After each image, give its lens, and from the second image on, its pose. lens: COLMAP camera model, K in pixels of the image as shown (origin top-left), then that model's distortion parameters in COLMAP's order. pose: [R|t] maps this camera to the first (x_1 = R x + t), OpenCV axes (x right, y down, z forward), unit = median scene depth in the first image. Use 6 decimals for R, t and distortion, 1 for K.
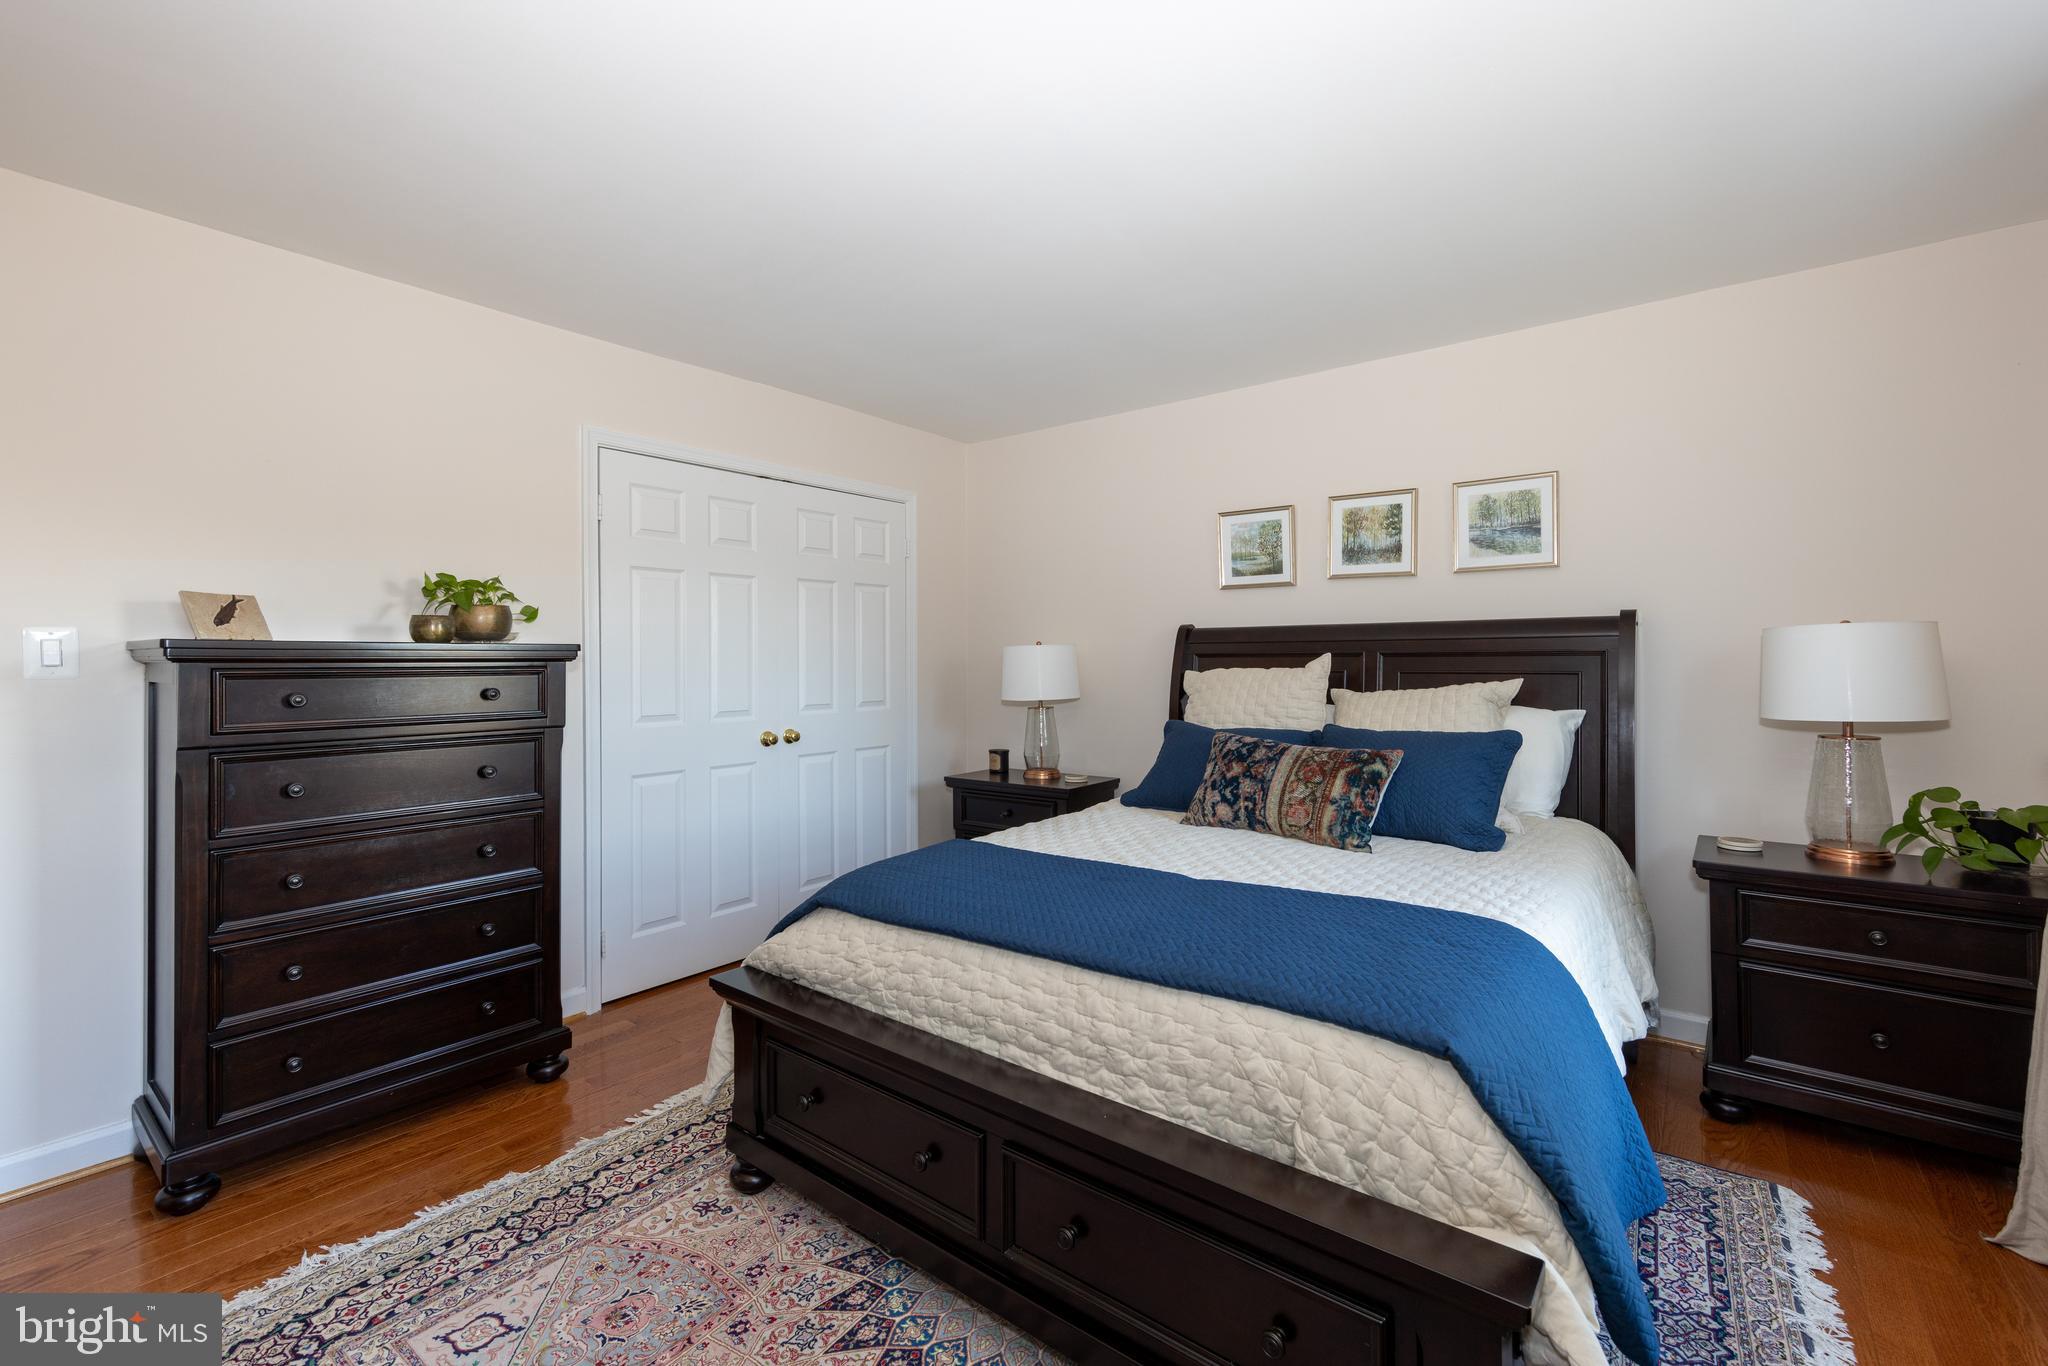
lens RADIAL K [[871.1, 0, 1024.9], [0, 871.1, 661.5], [0, 0, 1]] dist [-0.000510, -0.000058]
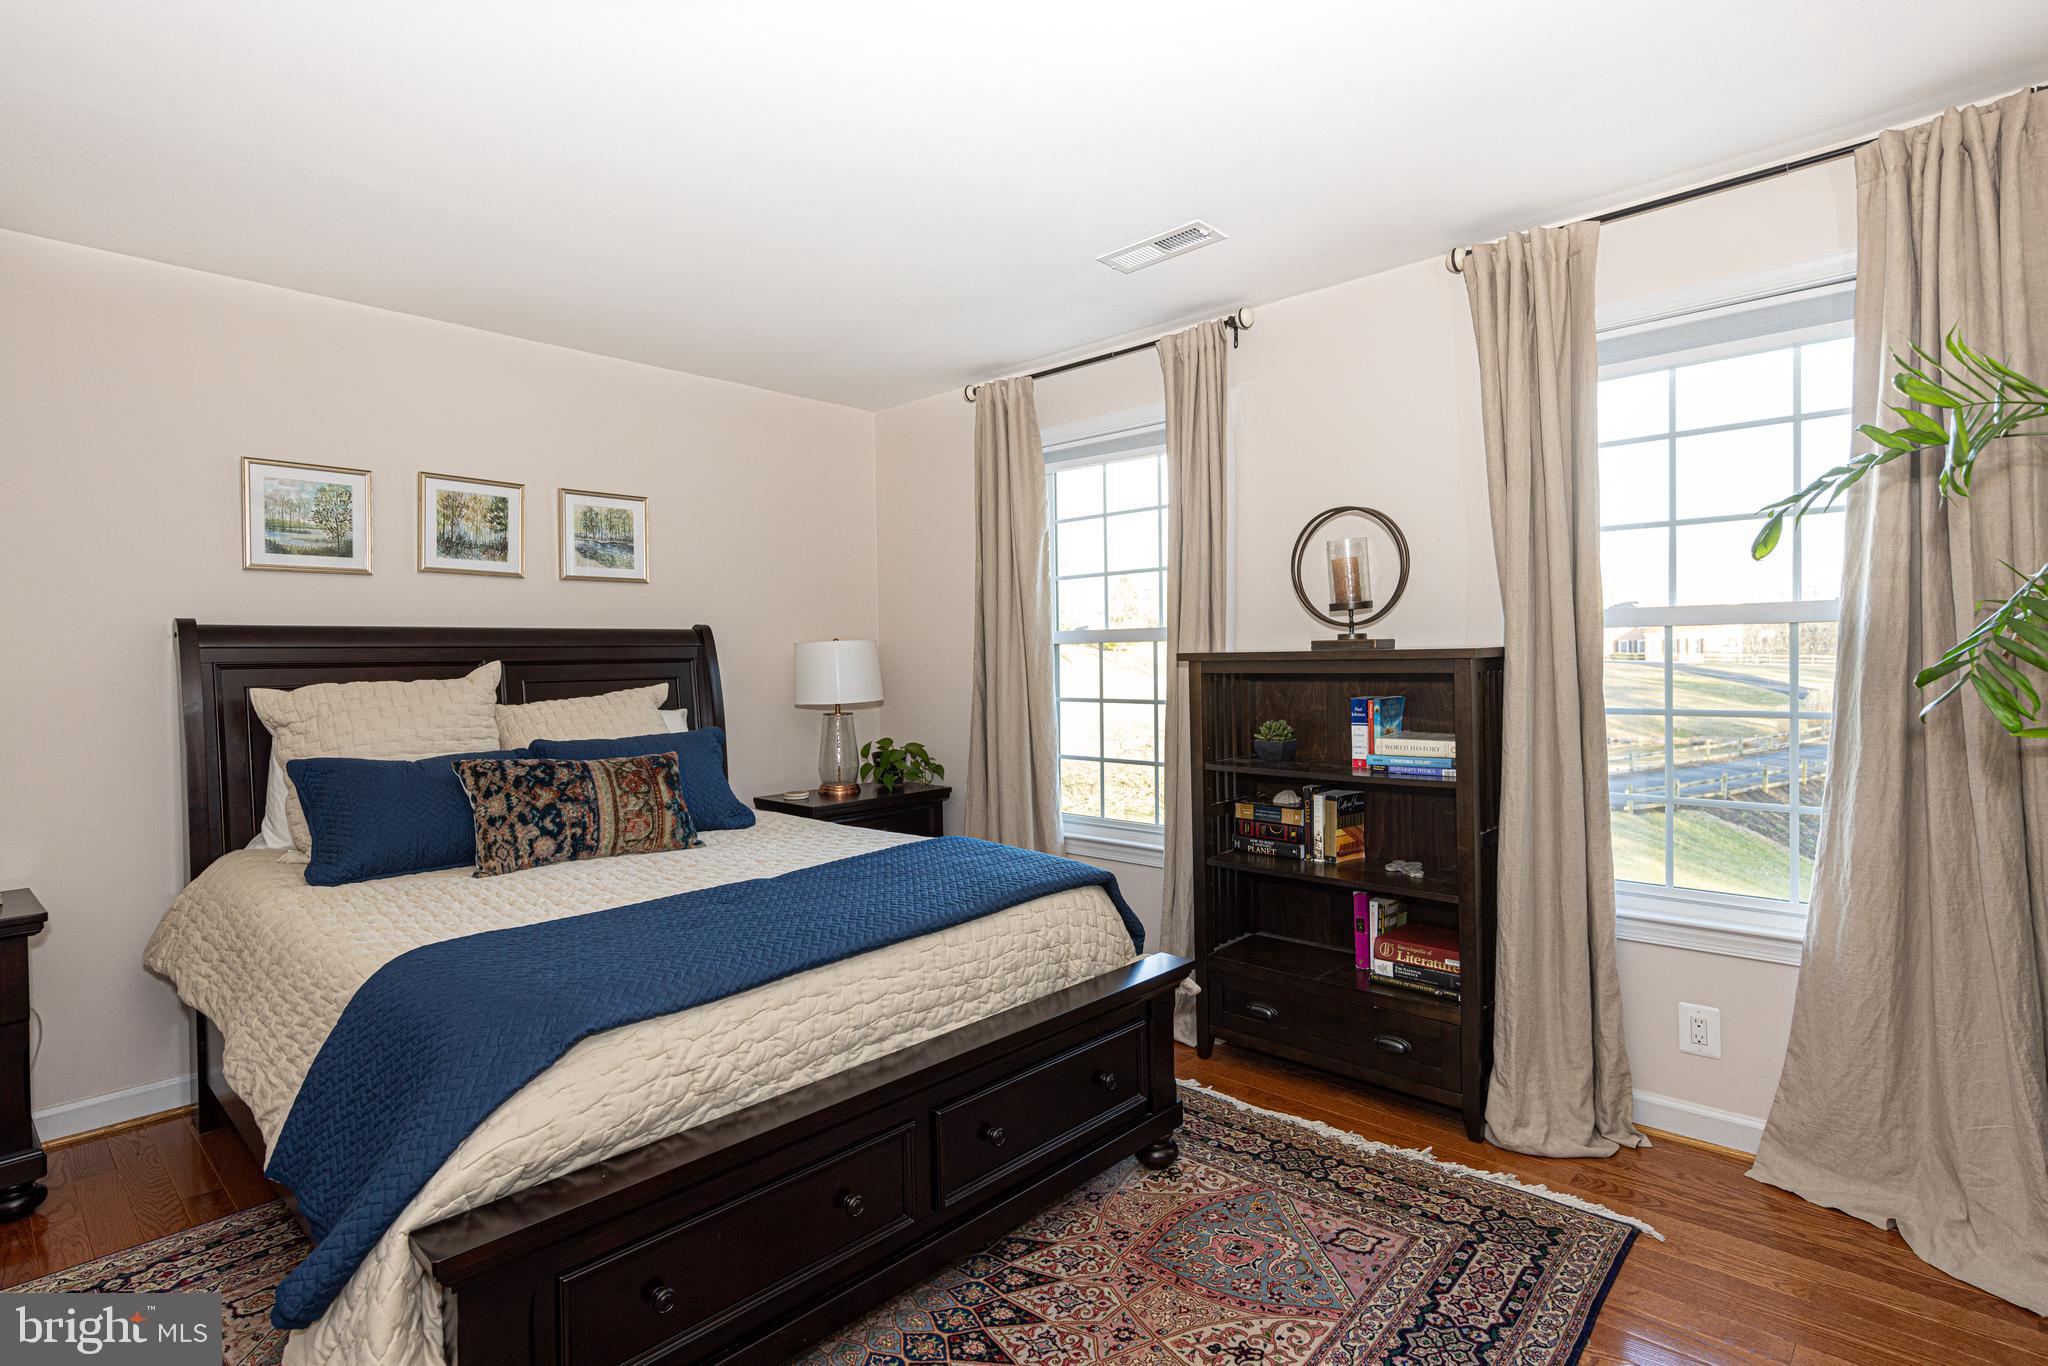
lens RADIAL K [[1036.7, 0, 1020.0], [0, 1036.7, 685.3], [0, 0, 1]] dist [0.014030, -0.000100]
pose [[0.085326, -0.025494, 0.996027, -0.718578], [0.015101, 0.999591, 0.024291, -0.003085], [-0.996239, 0.012969, 0.085676, 0.432524]]
